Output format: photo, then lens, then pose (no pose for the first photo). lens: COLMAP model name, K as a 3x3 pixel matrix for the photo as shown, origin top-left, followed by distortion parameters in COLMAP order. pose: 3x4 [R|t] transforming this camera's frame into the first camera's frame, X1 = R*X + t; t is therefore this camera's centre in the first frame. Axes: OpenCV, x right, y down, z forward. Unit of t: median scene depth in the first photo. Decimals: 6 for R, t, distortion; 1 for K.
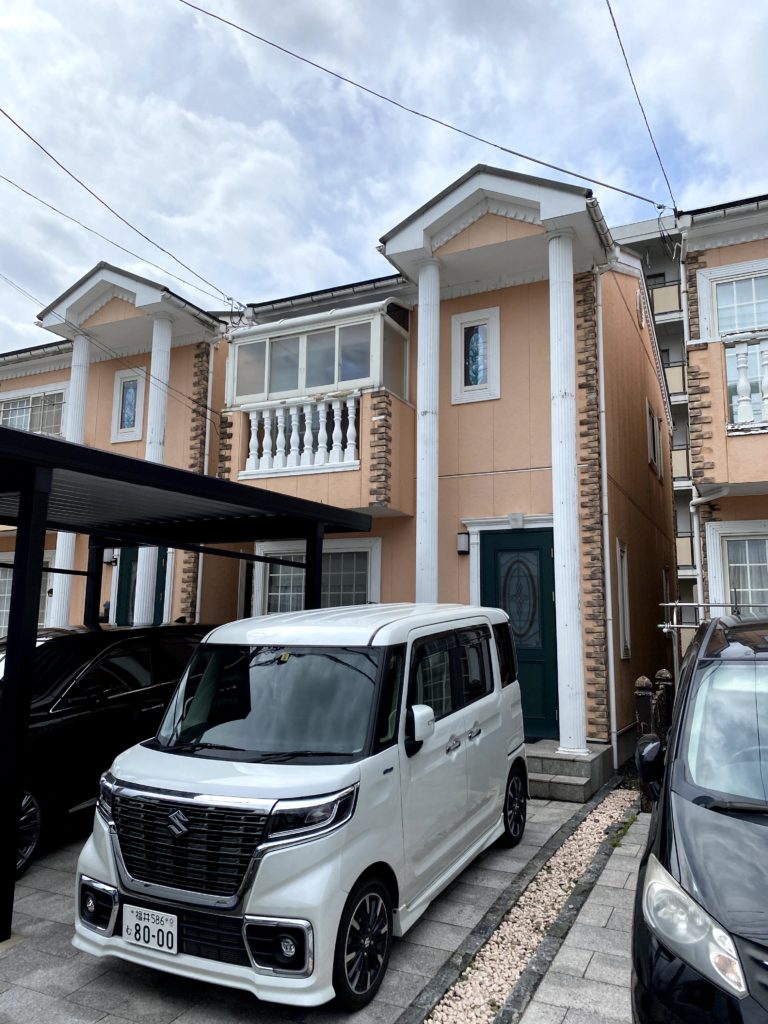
lens RADIAL K [[790.0, 0, 368.8], [0, 790.0, 497.0], [0, 0, 1]] dist [0.065303, -0.101934]
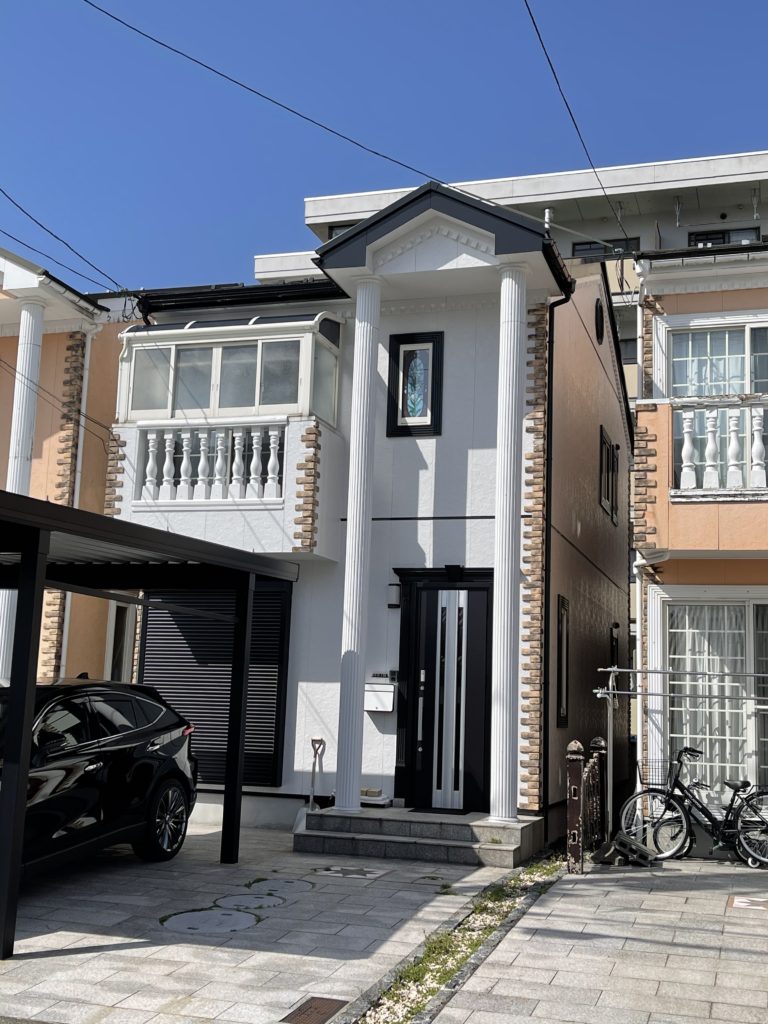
lens RADIAL K [[1218.4, 0, 384.0], [0, 1218.4, 512.0], [0, 0, 1]] dist [0.124192, -0.023466]
pose [[0.987239, 0.042766, 0.153396, -0.105771], [-0.045777, 0.998821, 0.016150, -0.056921], [-0.152525, -0.022965, 0.988033, -0.355885]]
